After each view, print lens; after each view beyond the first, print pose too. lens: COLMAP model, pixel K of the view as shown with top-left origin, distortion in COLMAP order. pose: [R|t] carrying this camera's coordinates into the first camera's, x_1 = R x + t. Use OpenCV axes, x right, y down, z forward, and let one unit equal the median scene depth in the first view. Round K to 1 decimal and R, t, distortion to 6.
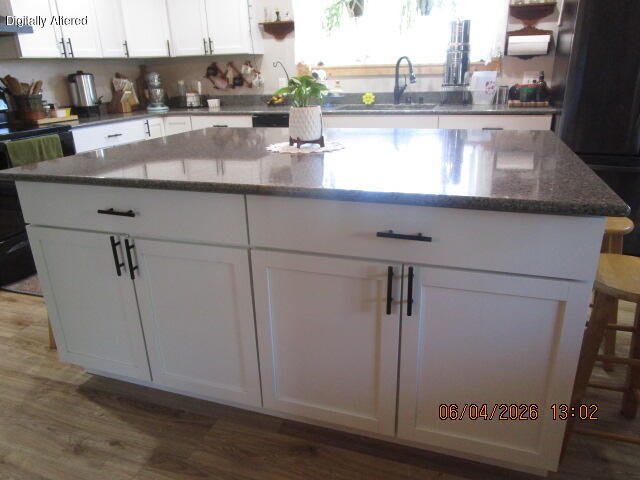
lens RADIAL K [[461.4, 0, 320.6], [0, 461.4, 241.0], [0, 0, 1]] dist [-0.020519, 0.017795]
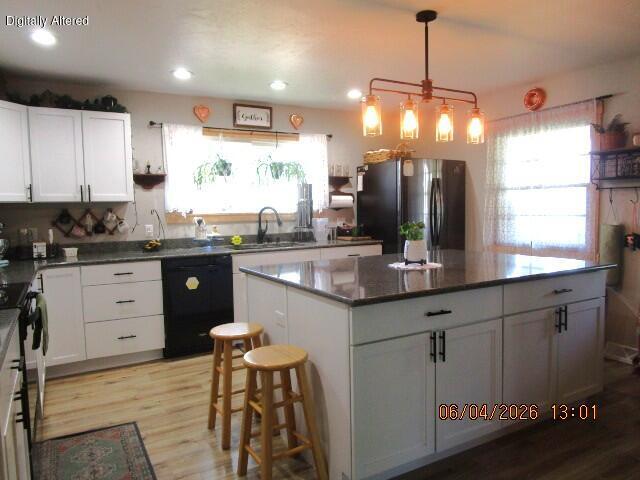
lens RADIAL K [[461.4, 0, 321.5], [0, 461.4, 238.6], [0, 0, 1]] dist [-0.020519, 0.017795]
pose [[0.665057, -0.033403, 0.746046, -0.641619], [0.259609, 0.947034, -0.189025, -0.038261], [-0.700216, 0.319392, 0.638503, 0.106756]]
